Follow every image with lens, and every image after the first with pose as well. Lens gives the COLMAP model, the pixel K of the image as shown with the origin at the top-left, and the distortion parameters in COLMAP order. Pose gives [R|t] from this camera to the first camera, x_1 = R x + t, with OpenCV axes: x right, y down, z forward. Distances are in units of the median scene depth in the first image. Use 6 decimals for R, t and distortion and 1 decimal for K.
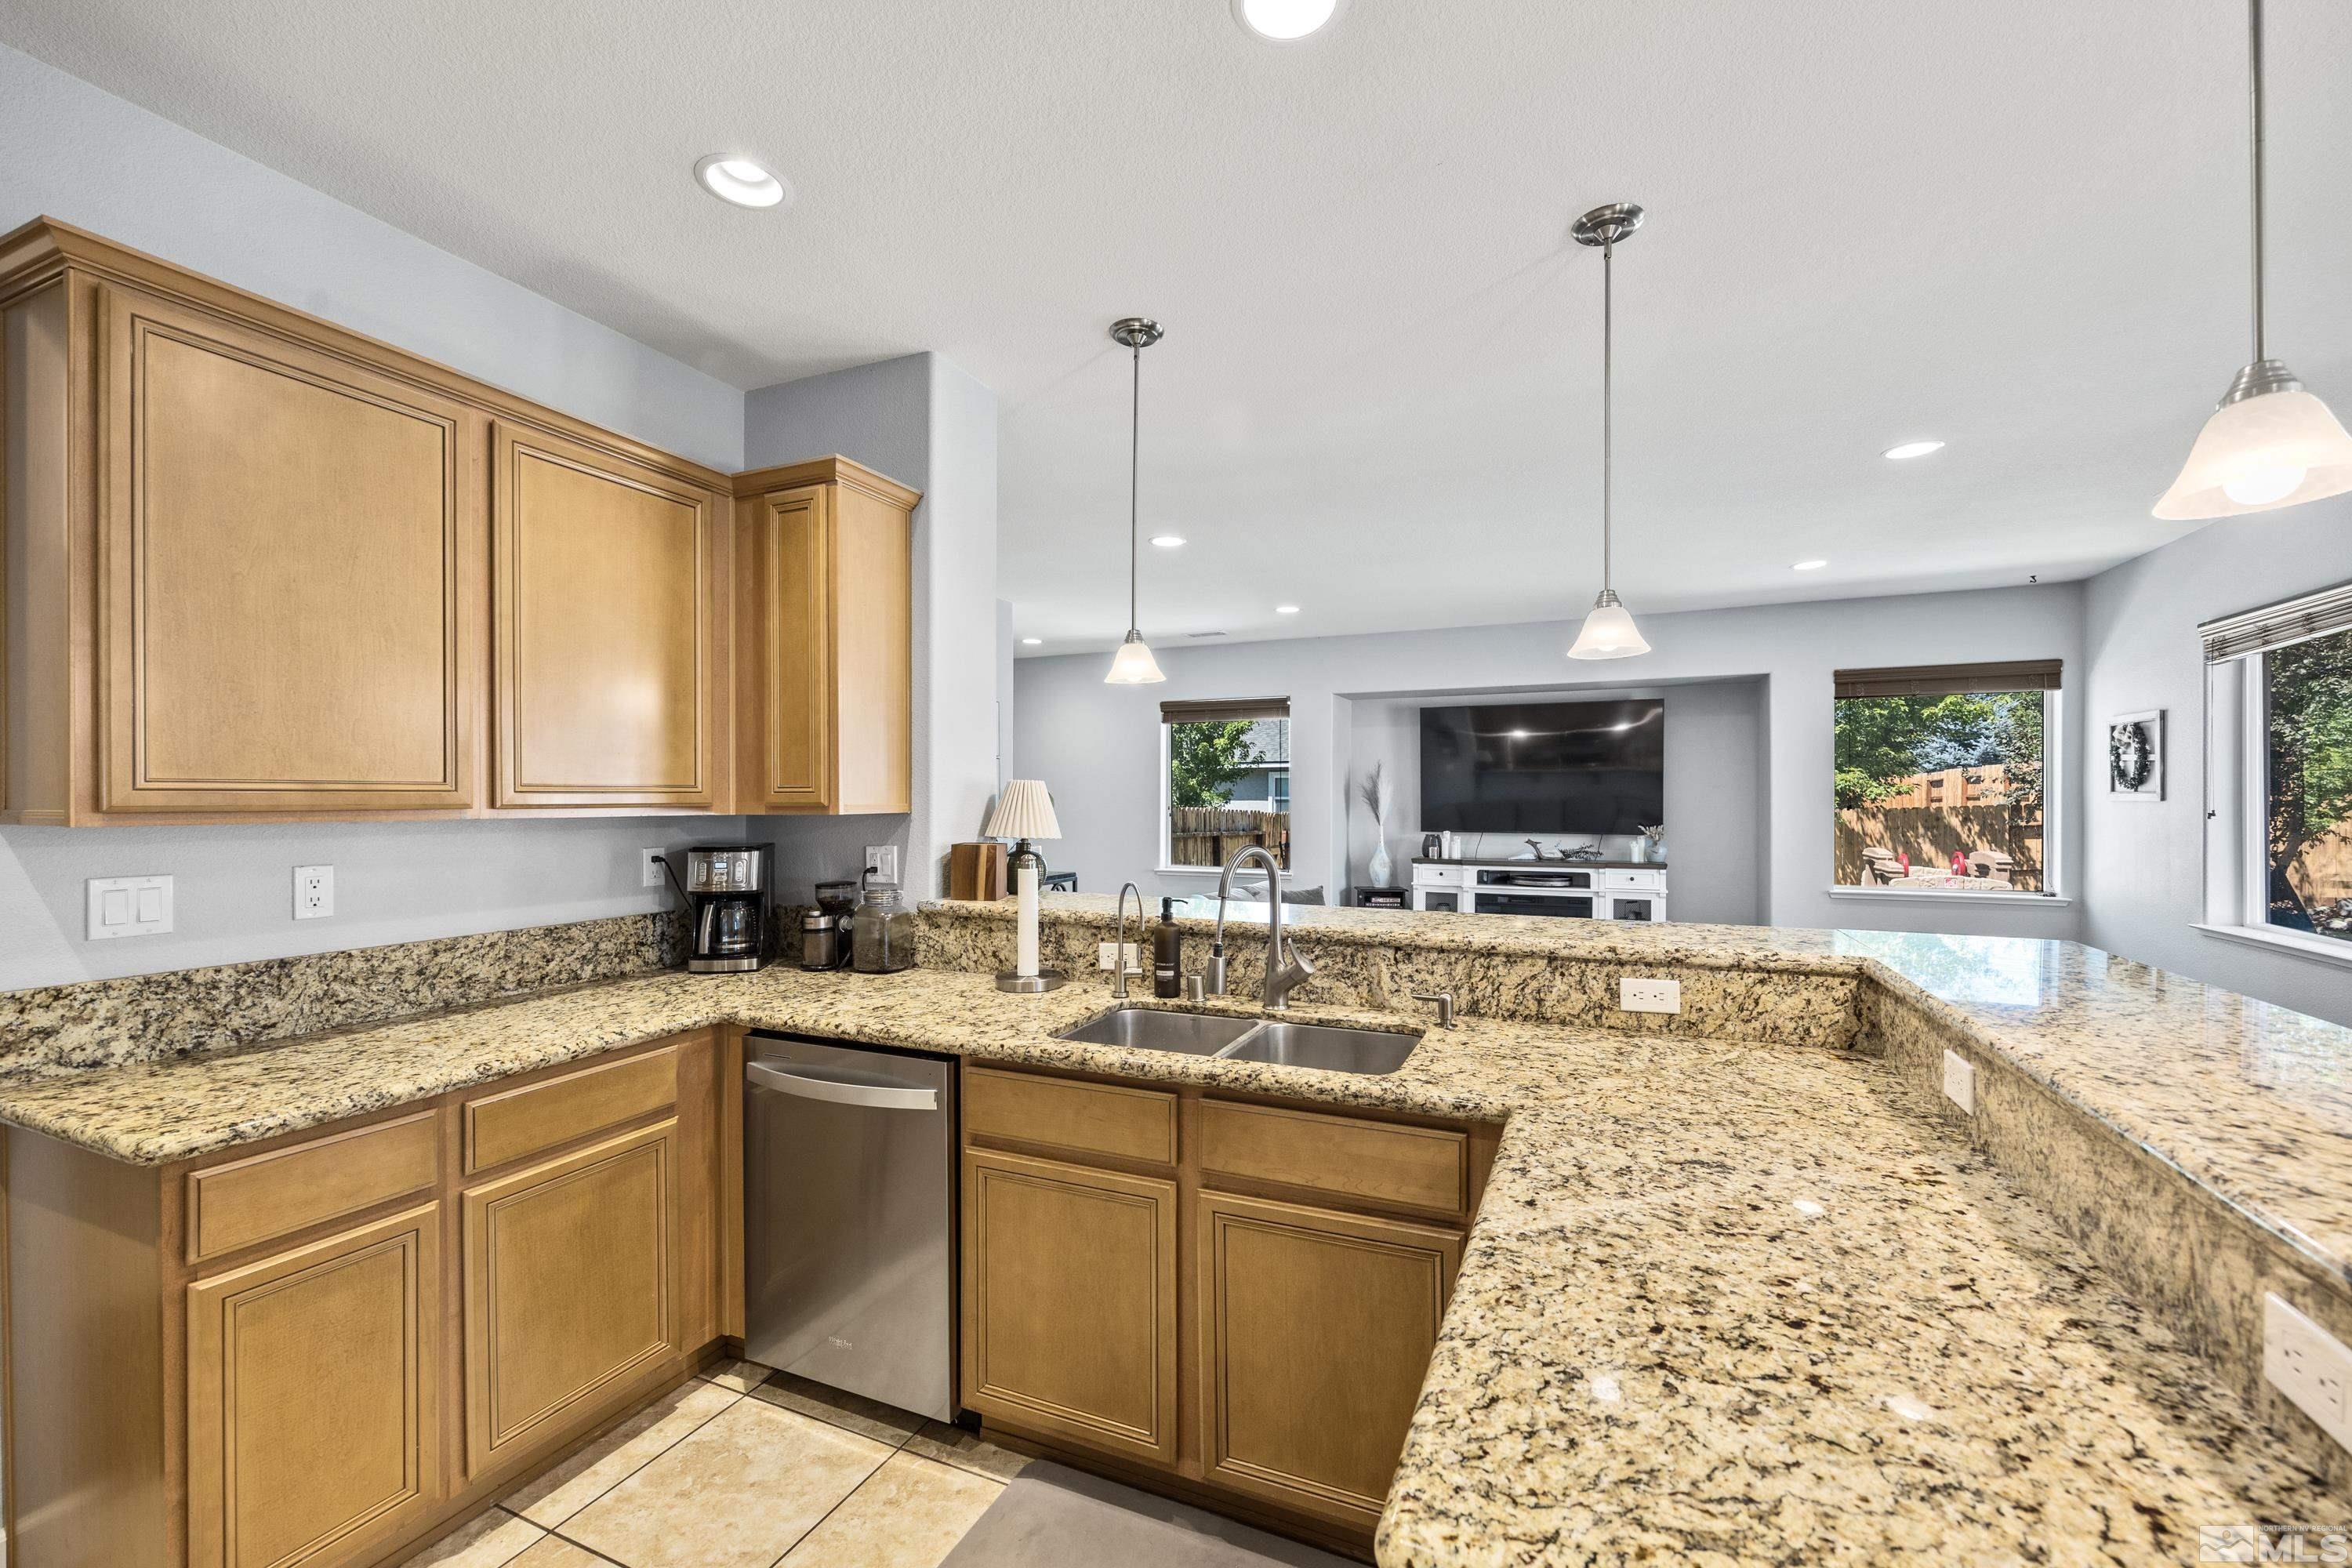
lens RADIAL K [[948.4, 0, 1185.5], [0, 948.4, 802.0], [0, 0, 1]] dist [-0.000250, 0.000431]
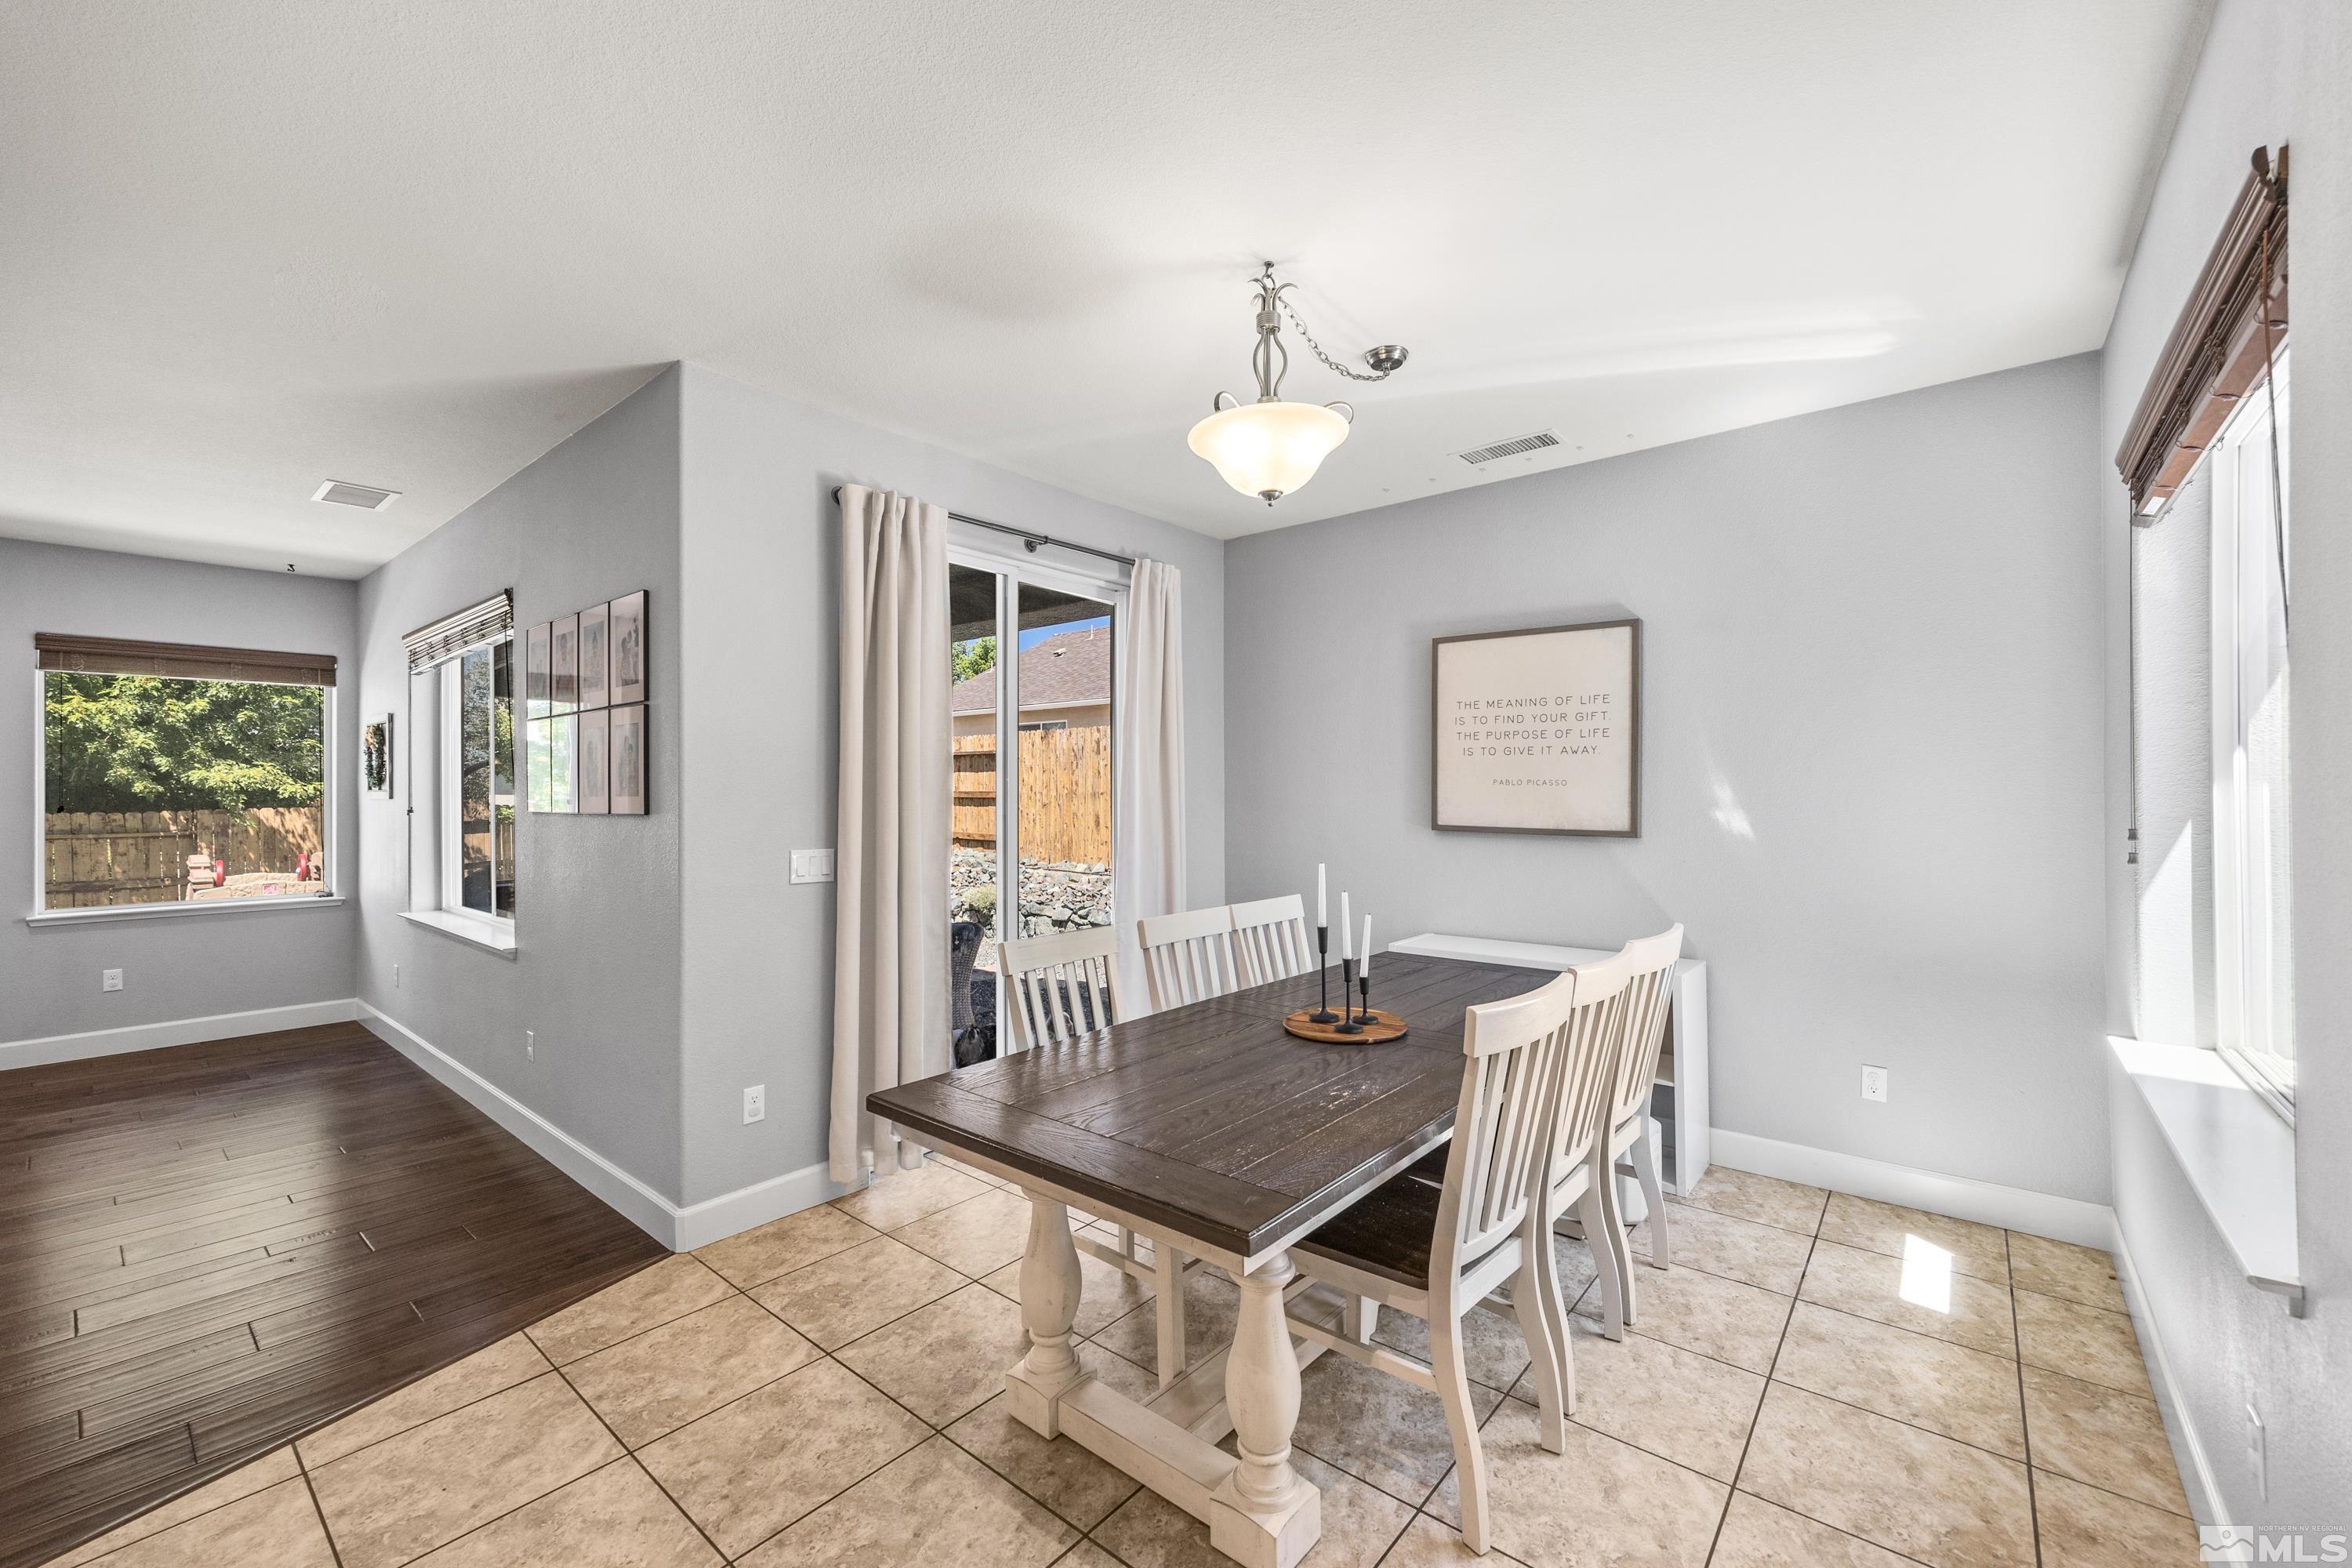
lens RADIAL K [[945.7, 0, 1176.0], [0, 945.7, 784.0], [0, 0, 1]] dist [0.007789, 0.000234]
pose [[0.276722, 0.009289, 0.960905, 0.475517], [0.006455, 0.999913, -0.011525, -0.000066], [-0.960928, 0.009392, 0.276638, -0.264427]]
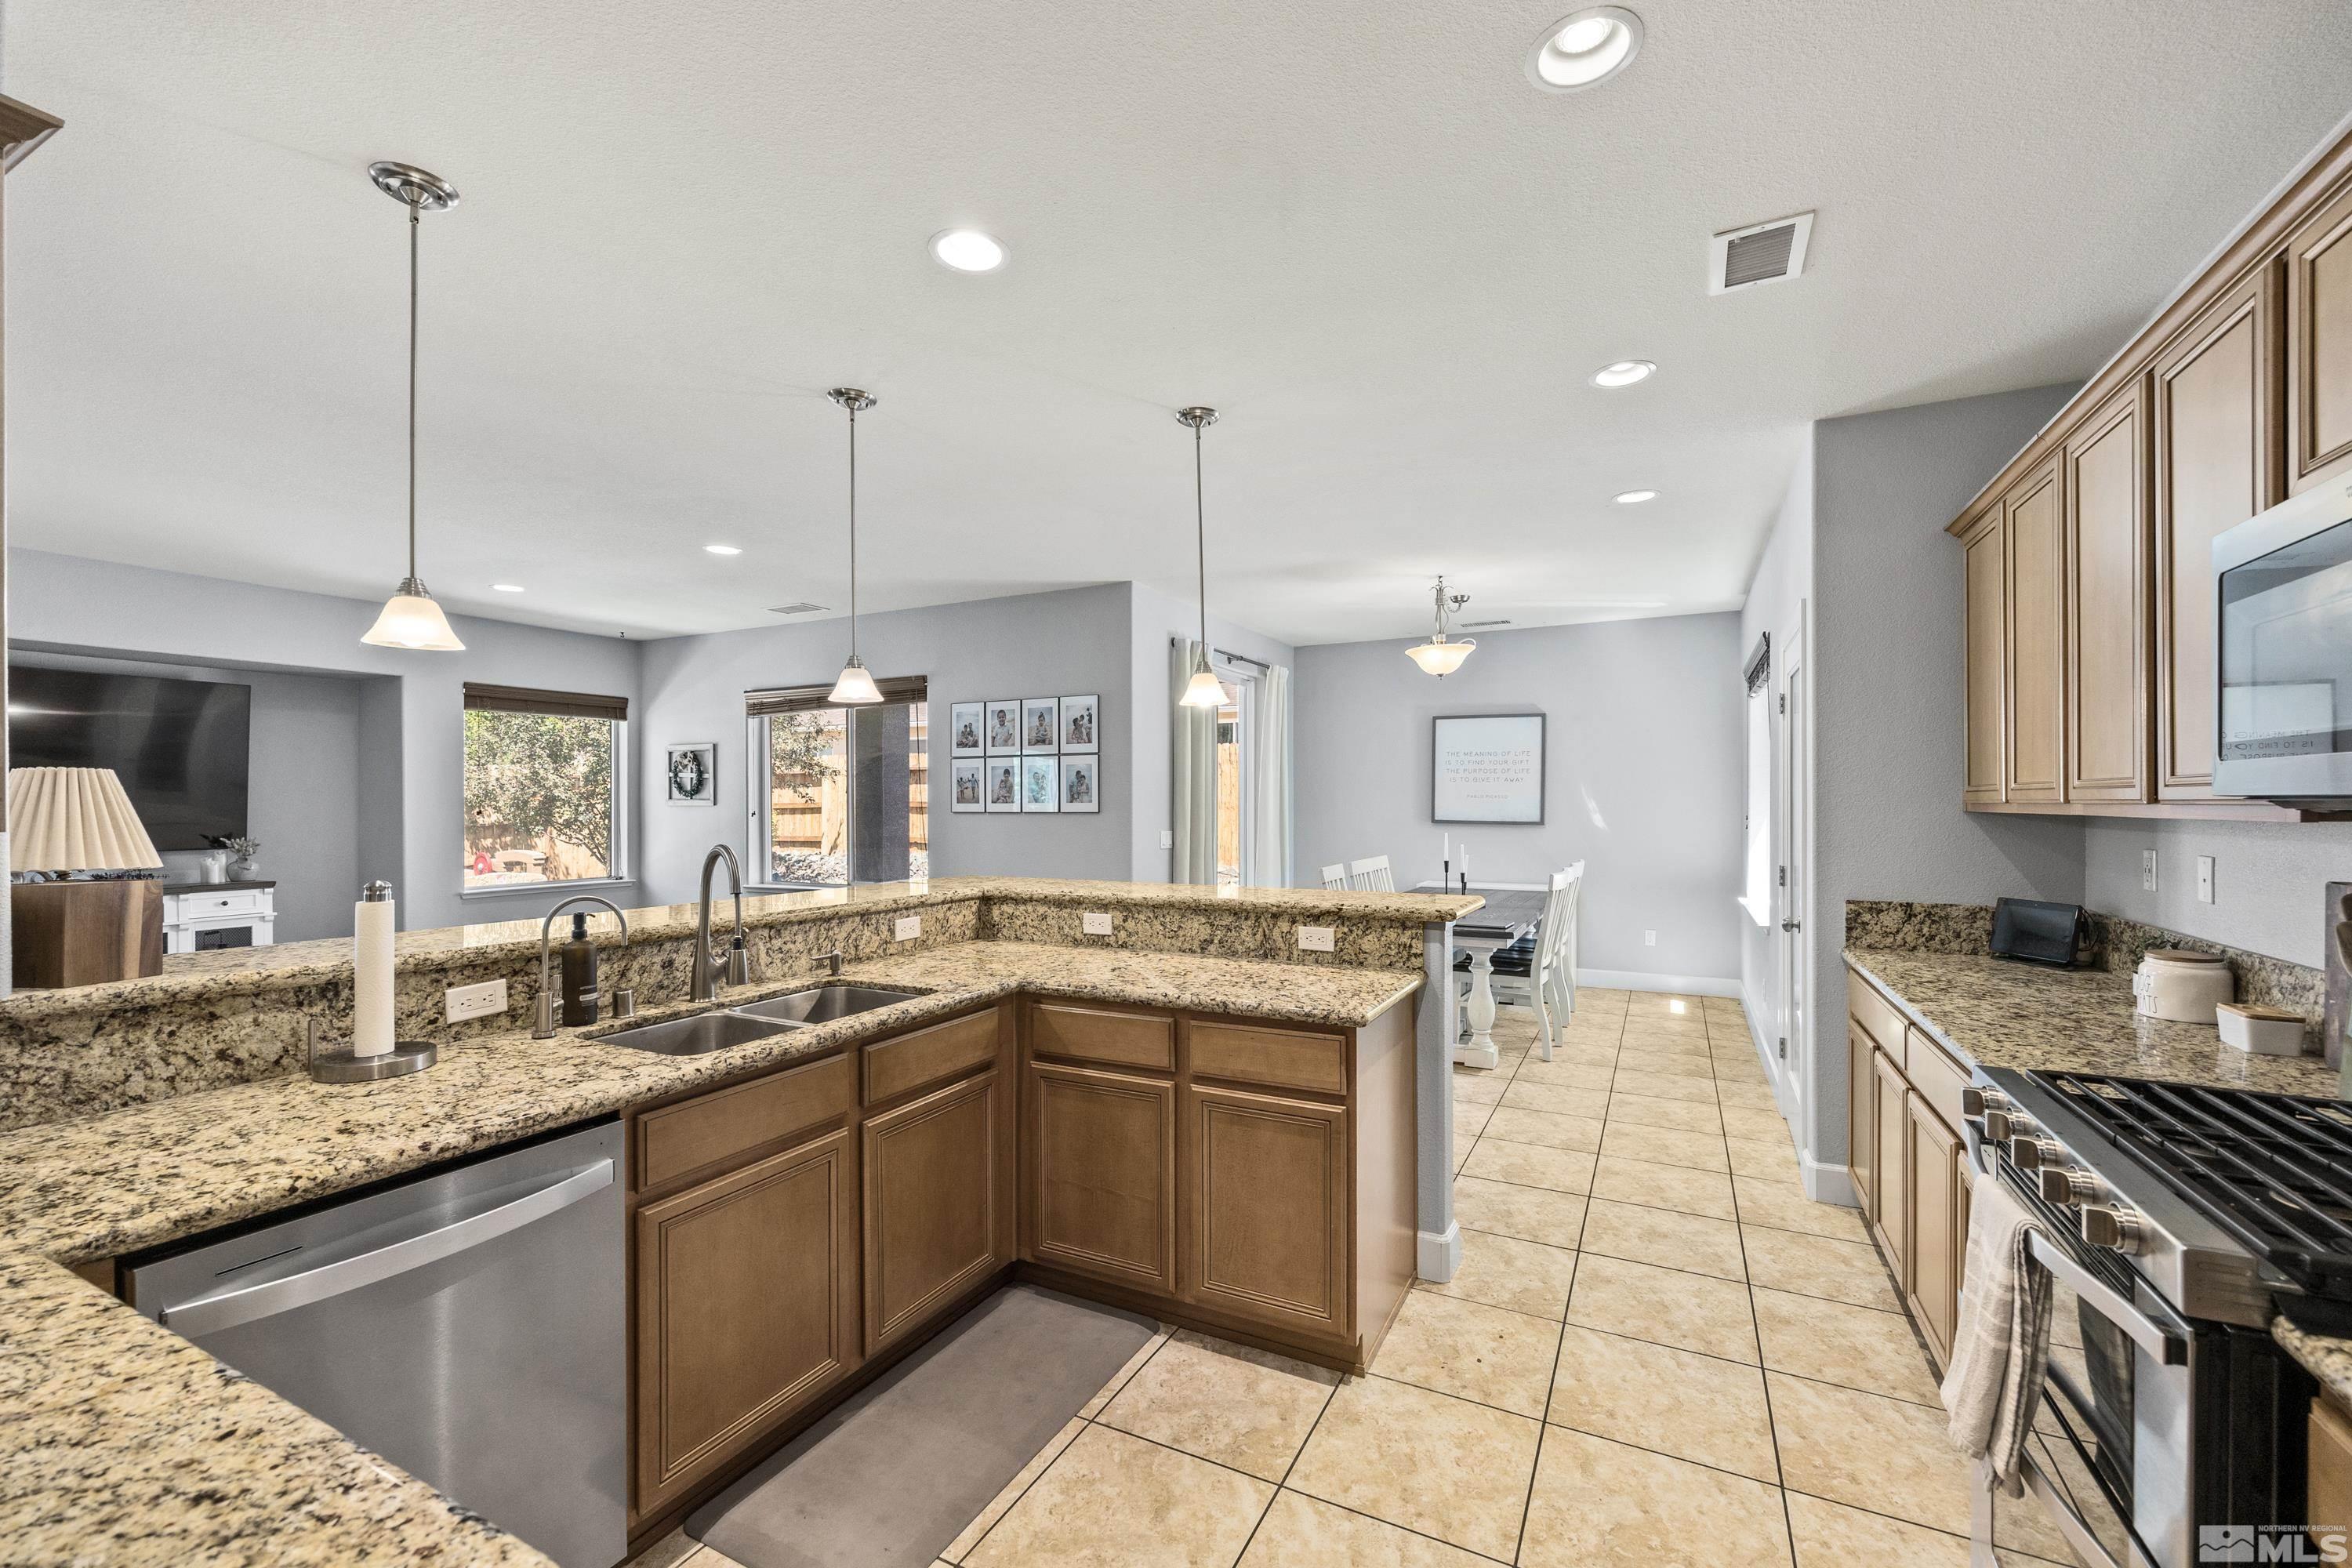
lens RADIAL K [[948.4, 0, 1185.5], [0, 948.4, 802.0], [0, 0, 1]] dist [-0.000250, 0.000431]
pose [[0.056132, 0.002178, 0.998421, -0.778994], [0.005555, 0.999981, -0.002493, 0.002278], [-0.998408, 0.005686, 0.056119, 0.343145]]
